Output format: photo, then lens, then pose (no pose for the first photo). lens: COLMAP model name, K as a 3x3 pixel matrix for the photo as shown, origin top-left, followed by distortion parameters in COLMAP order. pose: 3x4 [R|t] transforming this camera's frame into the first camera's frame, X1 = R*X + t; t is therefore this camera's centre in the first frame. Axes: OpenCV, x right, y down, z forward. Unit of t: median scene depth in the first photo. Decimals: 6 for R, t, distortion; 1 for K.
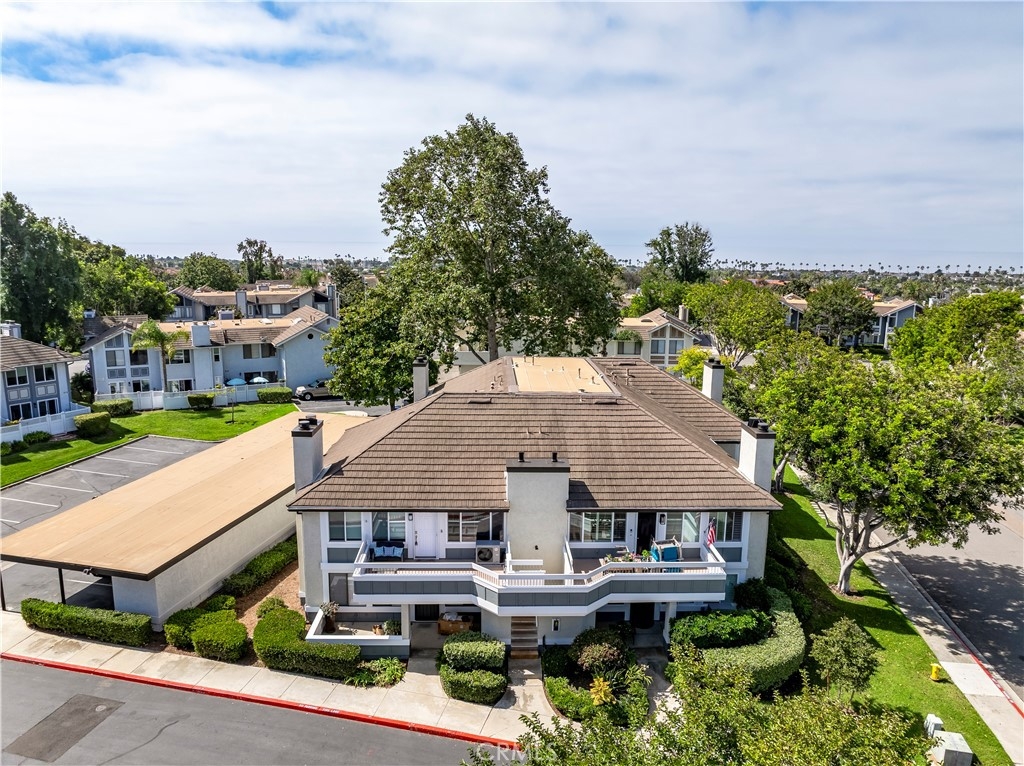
lens RADIAL K [[706.6, 0, 509.8], [0, 706.6, 381.0], [0, 0, 1]] dist [-0.006492, -0.005255]
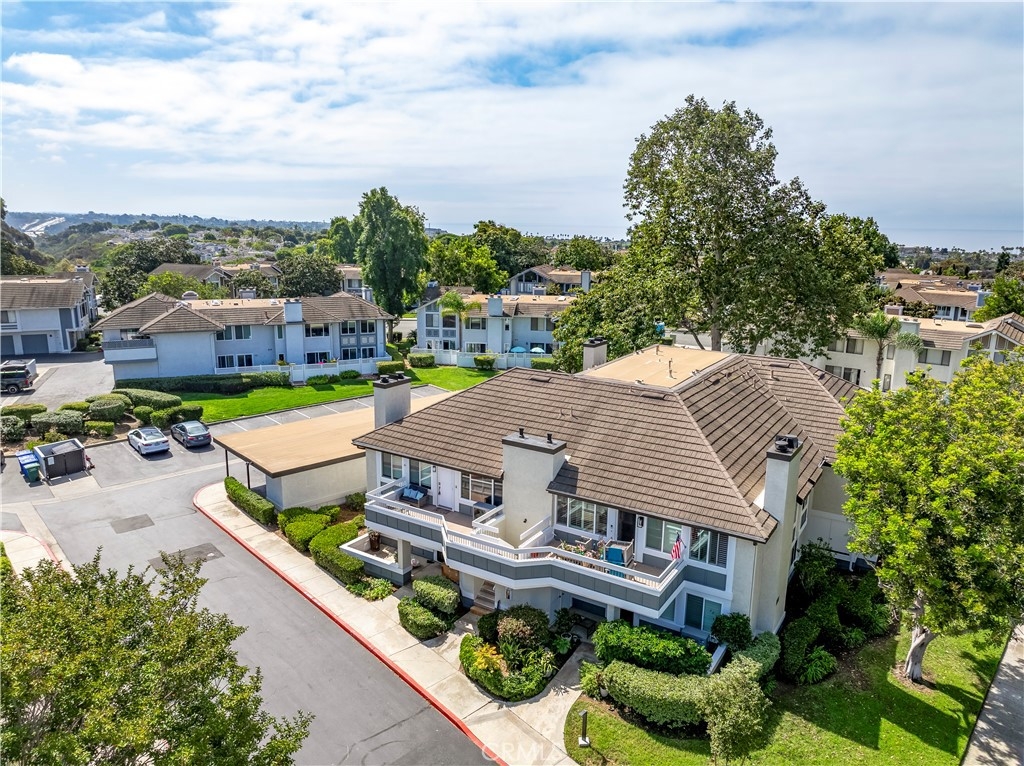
lens RADIAL K [[706.6, 0, 508.2], [0, 706.6, 384.3], [0, 0, 1]] dist [-0.006492, -0.005255]
pose [[0.828643, 0.124373, -0.545785, 0.287690], [-0.109713, 0.992179, 0.059525, -0.012245], [0.548920, 0.010555, 0.835808, 0.057639]]
